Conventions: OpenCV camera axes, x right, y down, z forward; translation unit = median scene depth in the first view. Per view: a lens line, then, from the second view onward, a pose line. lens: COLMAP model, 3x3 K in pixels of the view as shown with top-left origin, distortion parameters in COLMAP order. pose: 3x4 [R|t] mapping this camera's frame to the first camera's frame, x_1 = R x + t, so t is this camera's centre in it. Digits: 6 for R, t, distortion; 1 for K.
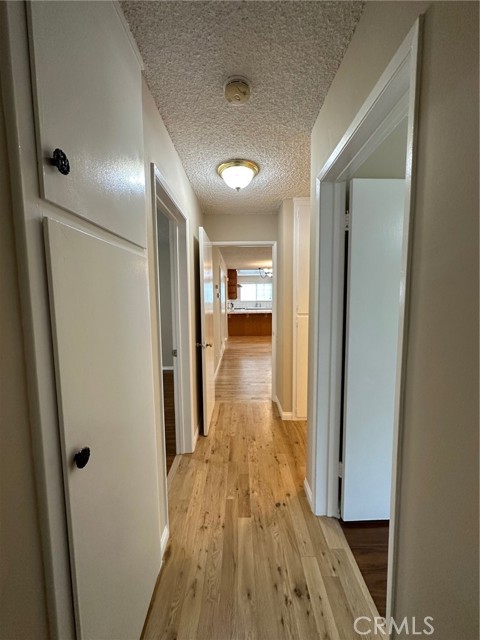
lens RADIAL K [[253.9, 0, 240.2], [0, 253.9, 319.6], [0, 0, 1]] dist [0.000504, 0.000243]
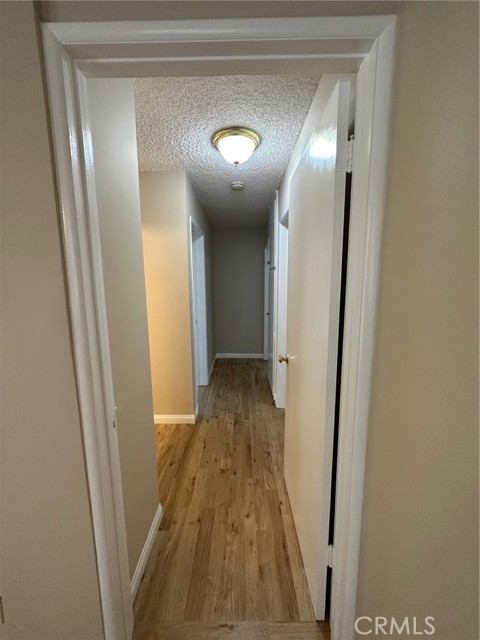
lens RADIAL K [[253.9, 0, 240.3], [0, 253.9, 320.5], [0, 0, 1]] dist [0.000504, 0.000243]
pose [[-0.999843, 0.016279, 0.007049, -0.020009], [0.017472, 0.972455, 0.232434, -0.218522], [-0.003071, 0.232520, -0.972587, 2.252433]]
